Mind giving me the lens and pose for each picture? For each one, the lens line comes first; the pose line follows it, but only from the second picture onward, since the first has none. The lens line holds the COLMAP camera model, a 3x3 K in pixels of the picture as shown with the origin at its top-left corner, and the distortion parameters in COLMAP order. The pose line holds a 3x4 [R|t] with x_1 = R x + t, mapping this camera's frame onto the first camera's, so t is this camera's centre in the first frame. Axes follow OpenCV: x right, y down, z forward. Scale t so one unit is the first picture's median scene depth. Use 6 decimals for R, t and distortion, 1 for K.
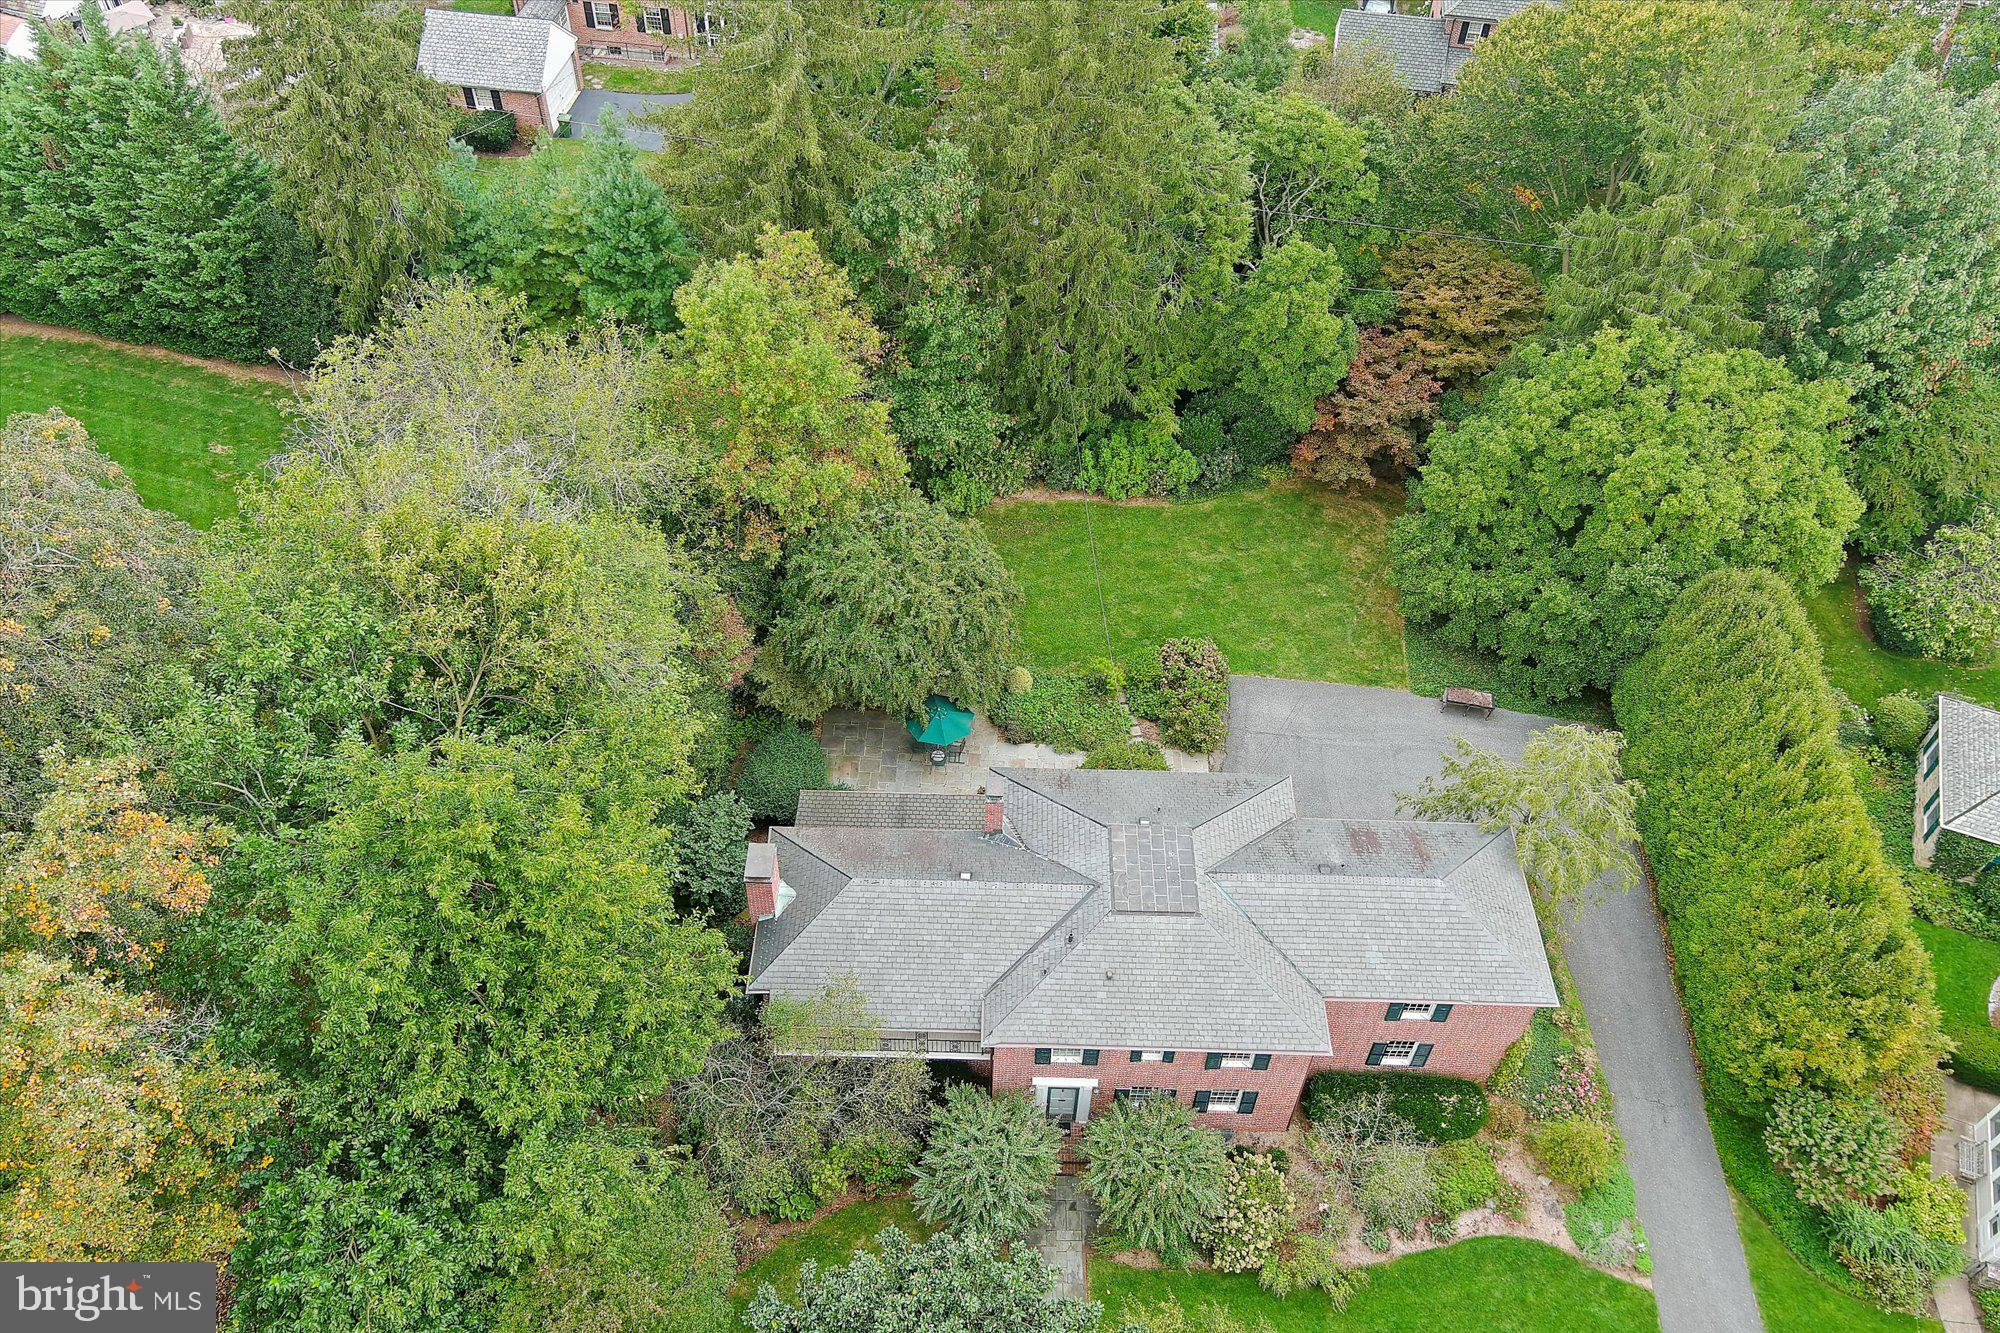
lens RADIAL K [[1589.5, 0, 995.1], [0, 1589.5, 734.3], [0, 0, 1]] dist [0.048268, -0.009941]
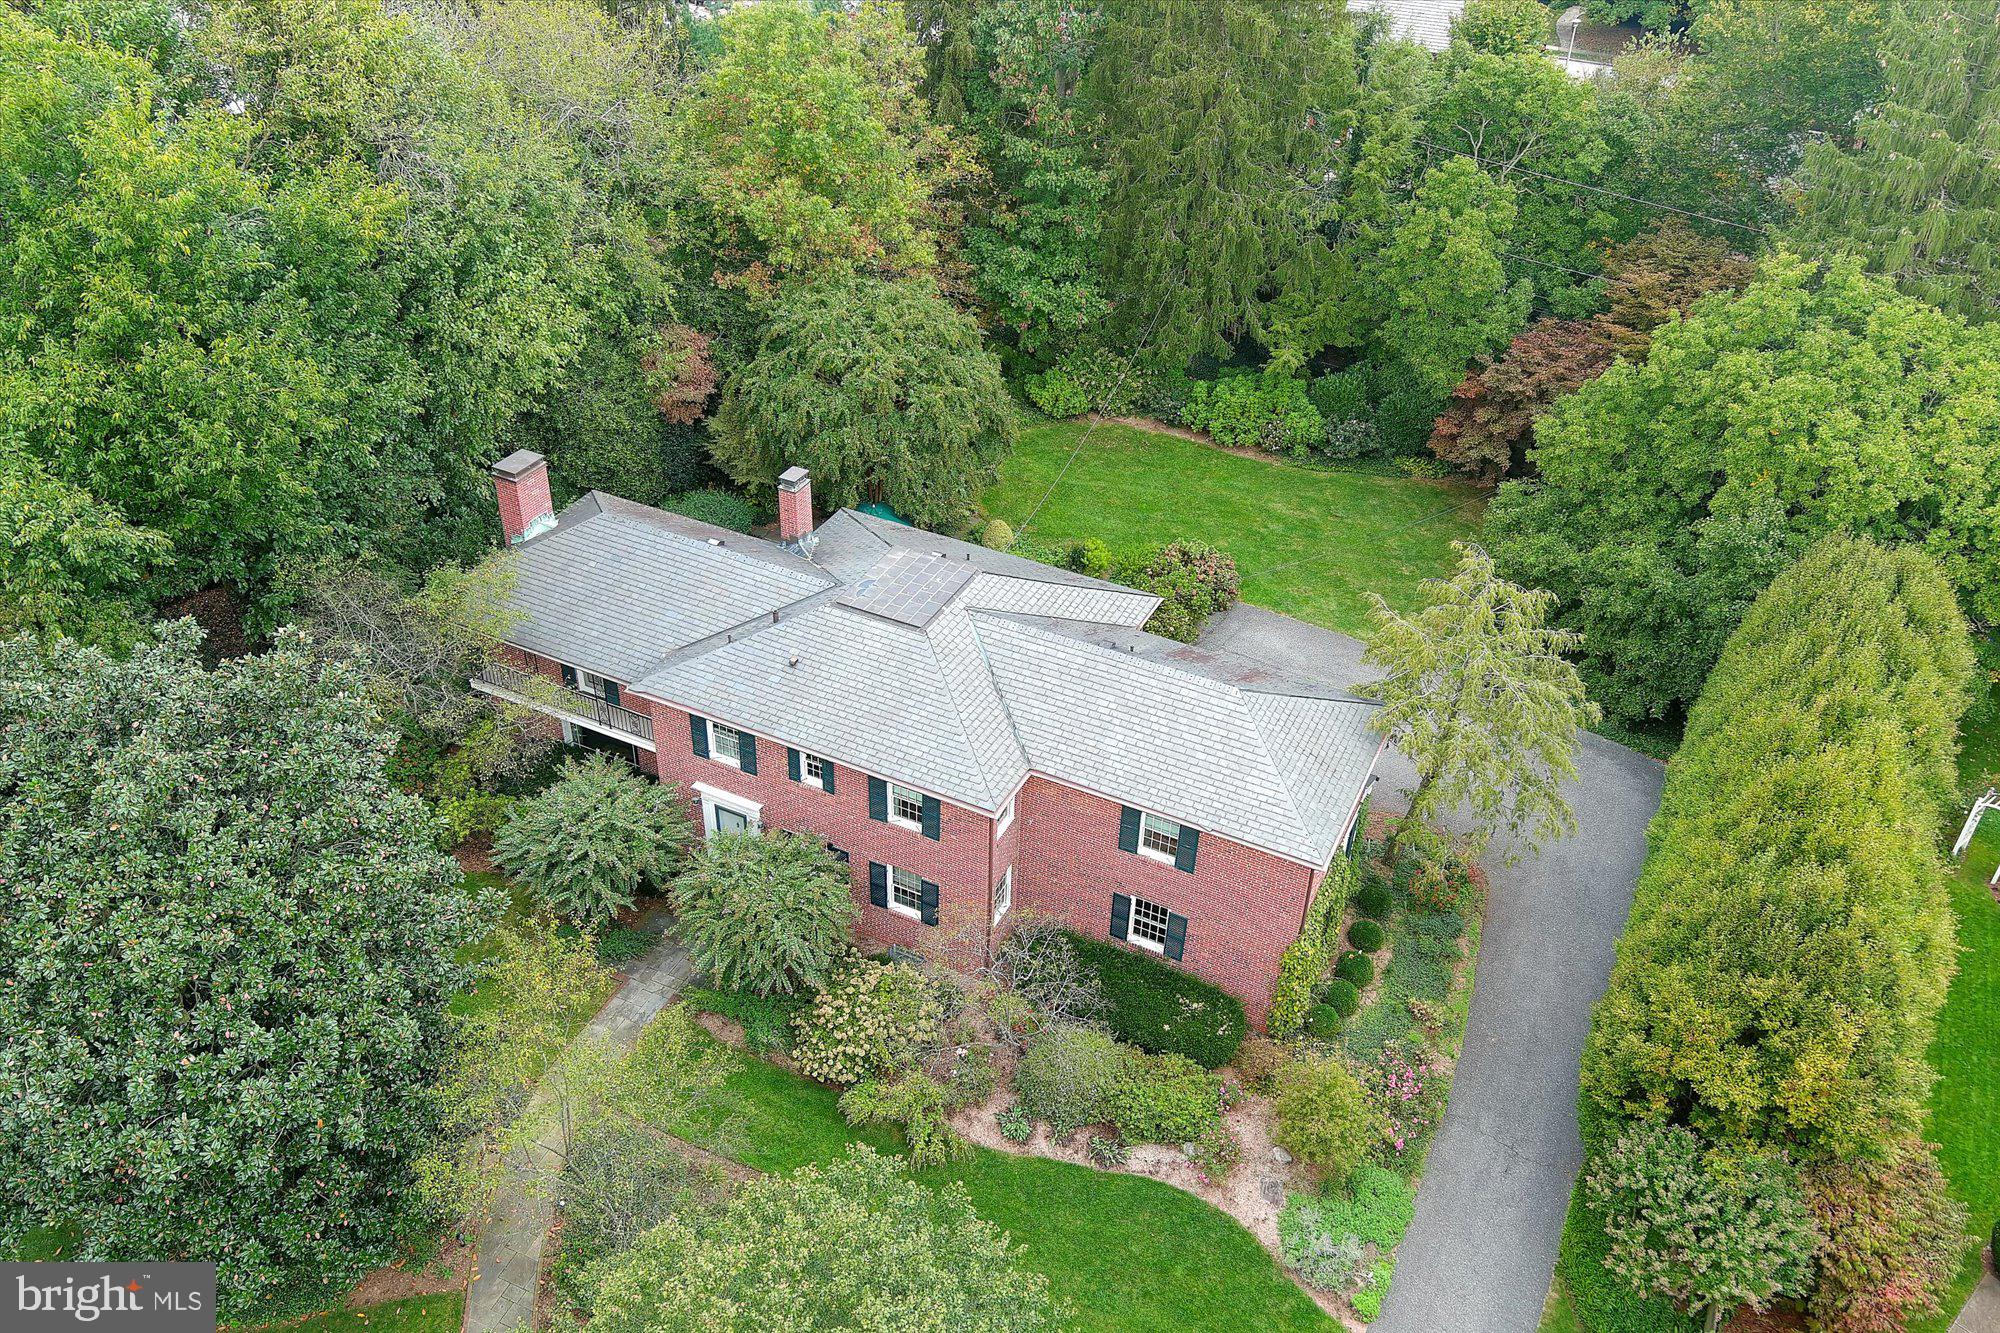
lens RADIAL K [[1589.5, 0, 995.1], [0, 1589.5, 734.3], [0, 0, 1]] dist [0.048268, -0.009941]
pose [[0.895621, 0.254878, -0.364554, 0.439149], [-0.337342, 0.923388, -0.183180, 0.278130], [0.289937, 0.287039, 0.912987, 0.263155]]
